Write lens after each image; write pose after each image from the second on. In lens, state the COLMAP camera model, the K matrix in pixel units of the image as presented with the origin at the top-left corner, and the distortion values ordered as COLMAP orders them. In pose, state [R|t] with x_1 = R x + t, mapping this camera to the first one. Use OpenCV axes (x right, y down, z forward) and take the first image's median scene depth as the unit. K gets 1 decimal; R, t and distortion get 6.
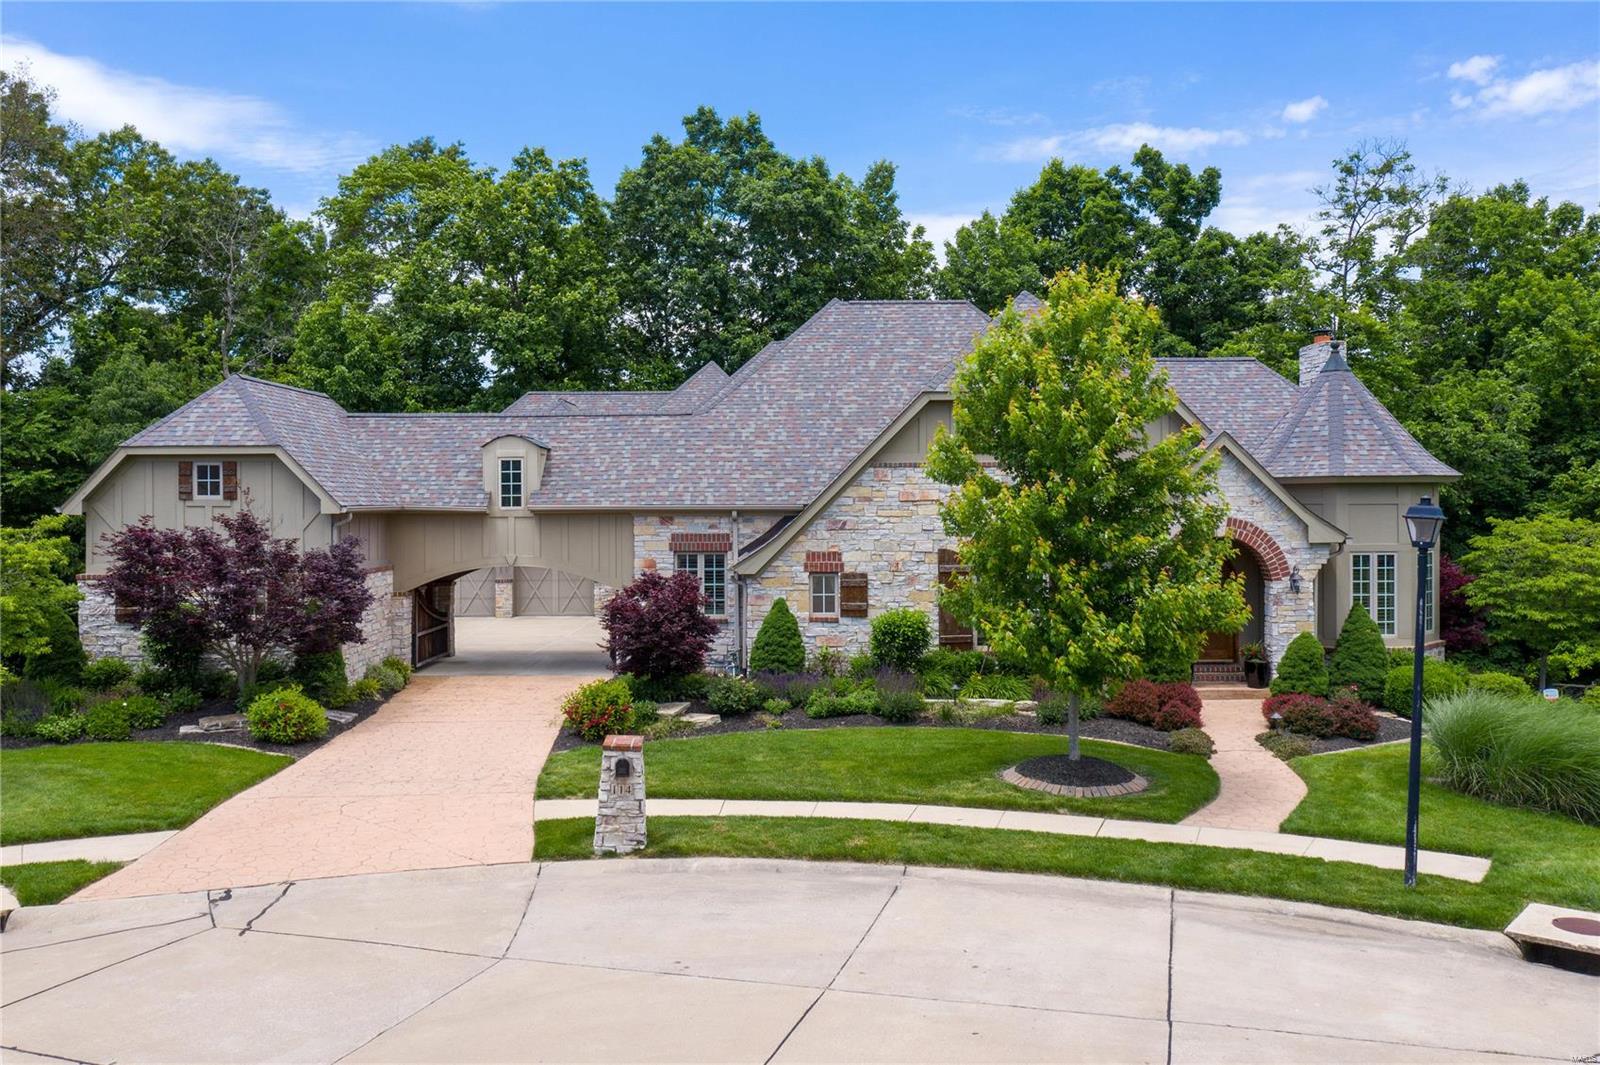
lens RADIAL K [[1293.1, 0, 789.8], [0, 1293.1, 498.3], [0, 0, 1]] dist [-0.005862, -0.022514]
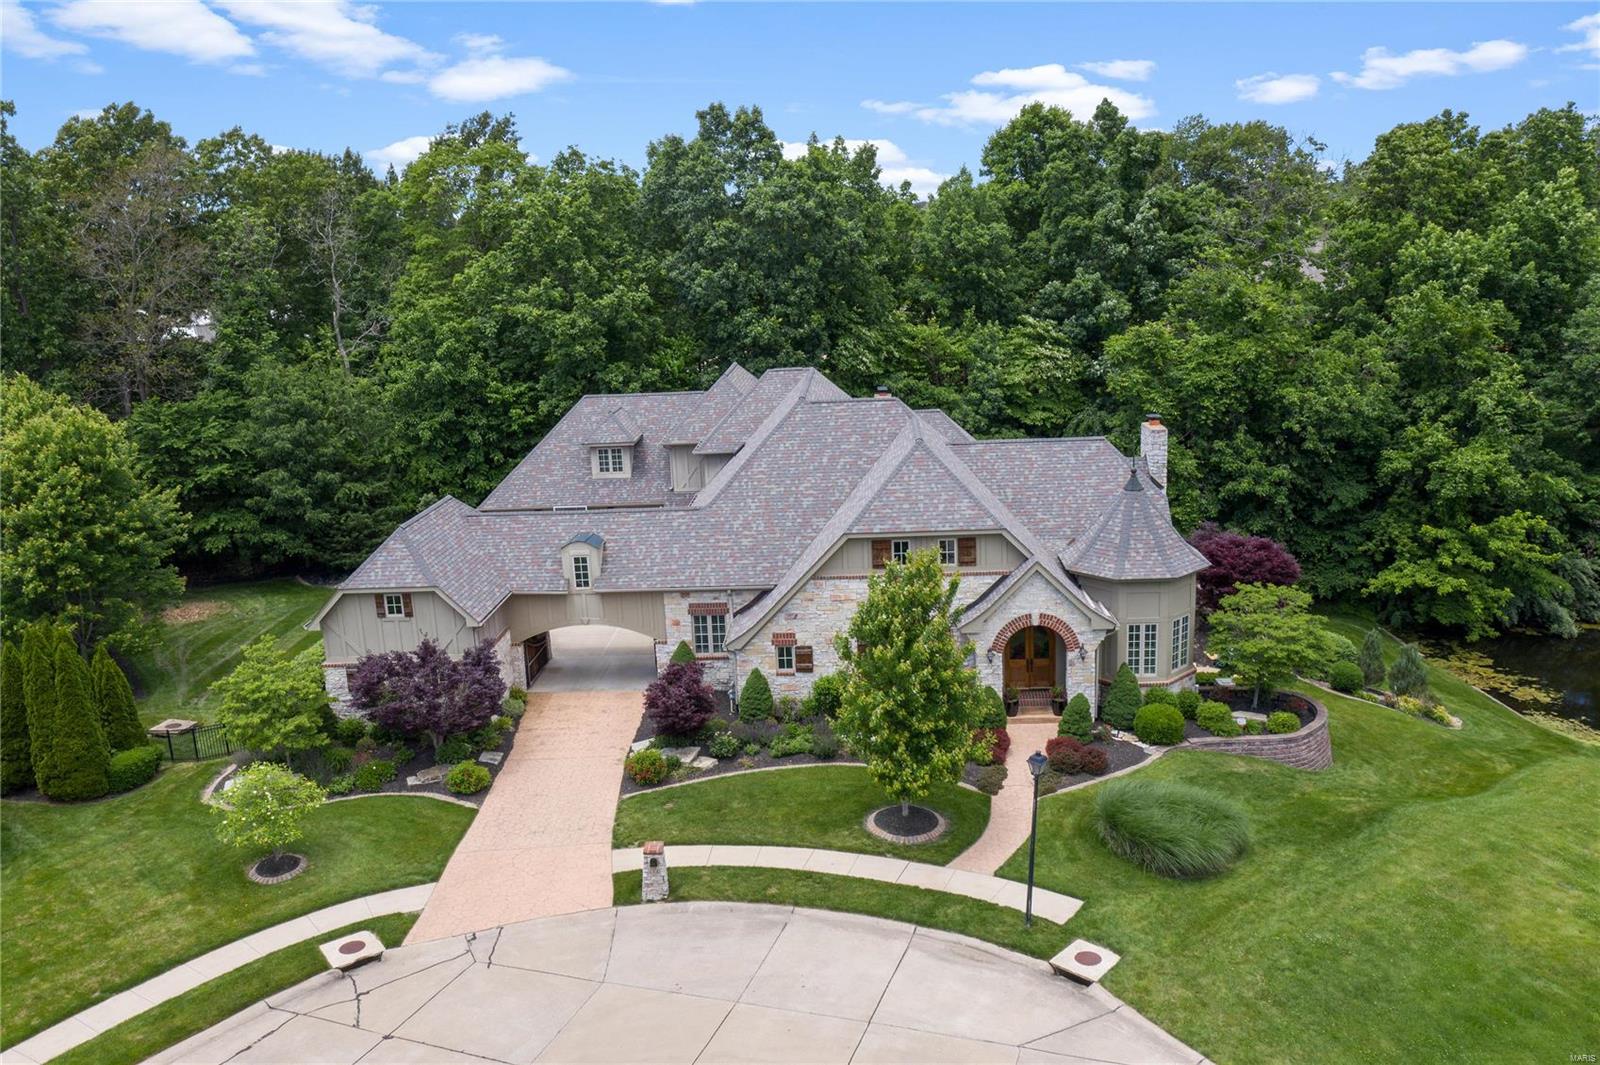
lens RADIAL K [[1293.1, 0, 785.7], [0, 1293.1, 533.1], [0, 0, 1]] dist [-0.005862, -0.022514]
pose [[0.997954, -0.027613, -0.057670, 0.122248], [0.040763, 0.969644, 0.241098, -0.453310], [0.049262, -0.242956, 0.968786, -0.484981]]
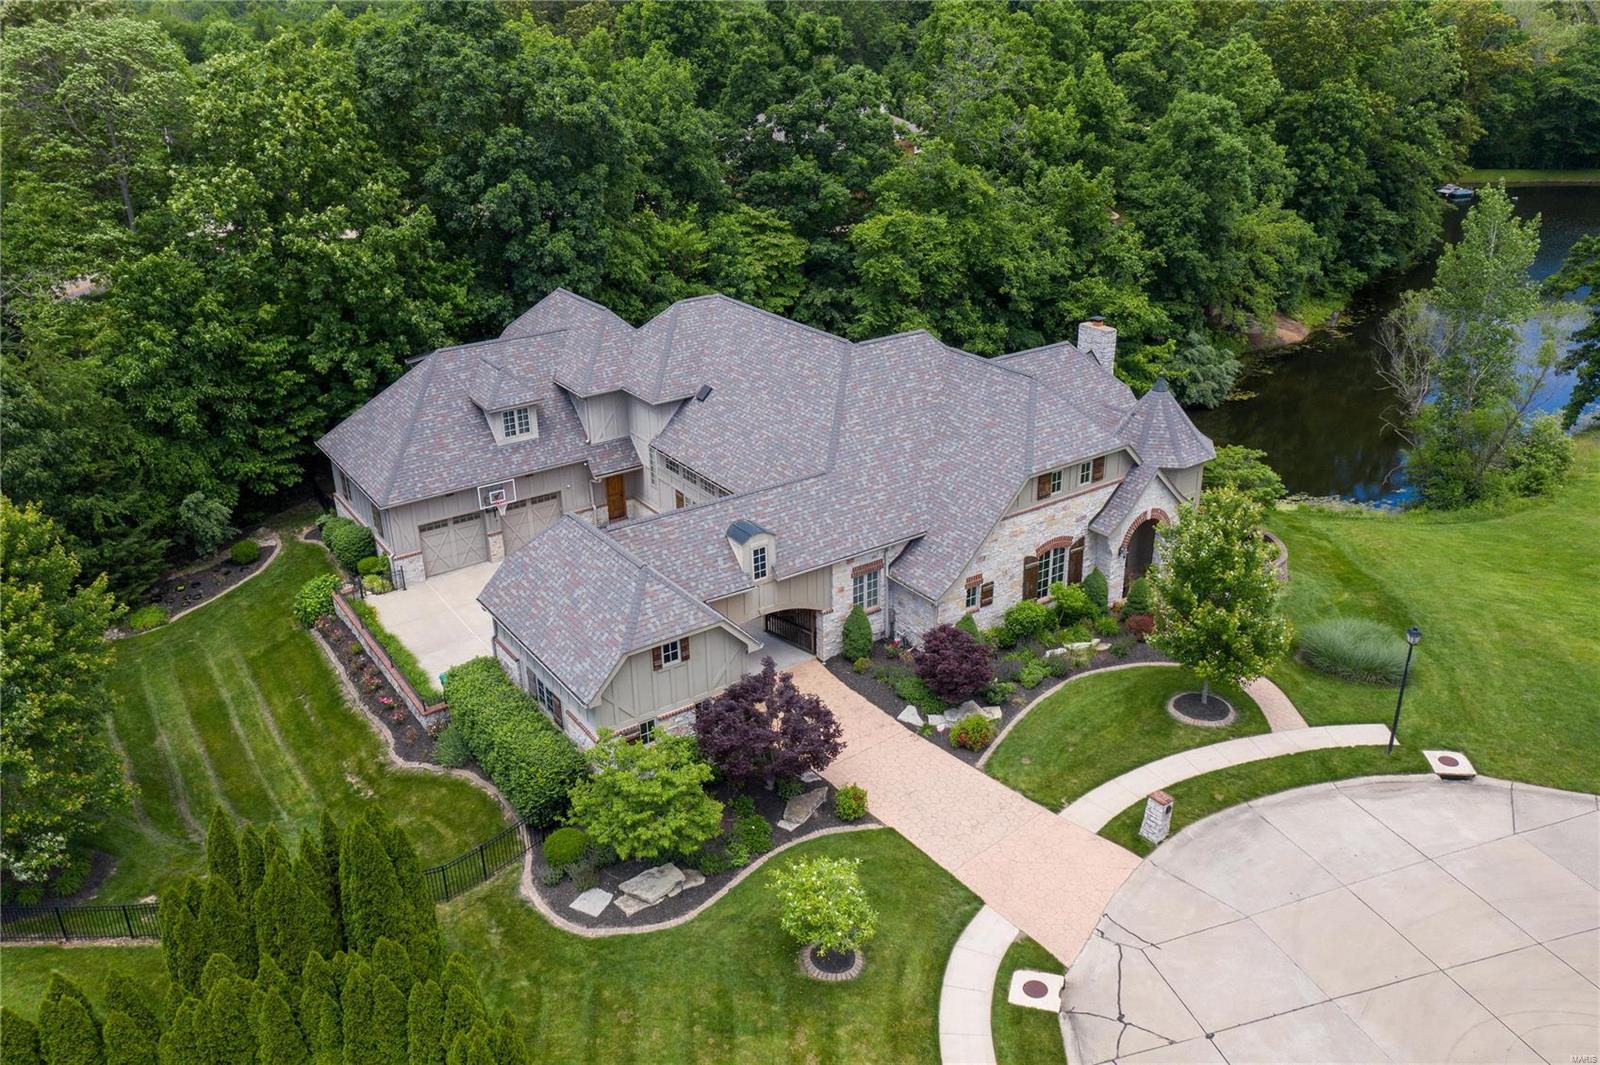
lens RADIAL K [[1293.1, 0, 812.5], [0, 1293.1, 521.2], [0, 0, 1]] dist [-0.005862, -0.022514]
pose [[0.806565, -0.241330, 0.539641, -1.032886], [0.007449, 0.916951, 0.398931, -0.695407], [-0.591098, -0.317744, 0.741378, -0.097435]]
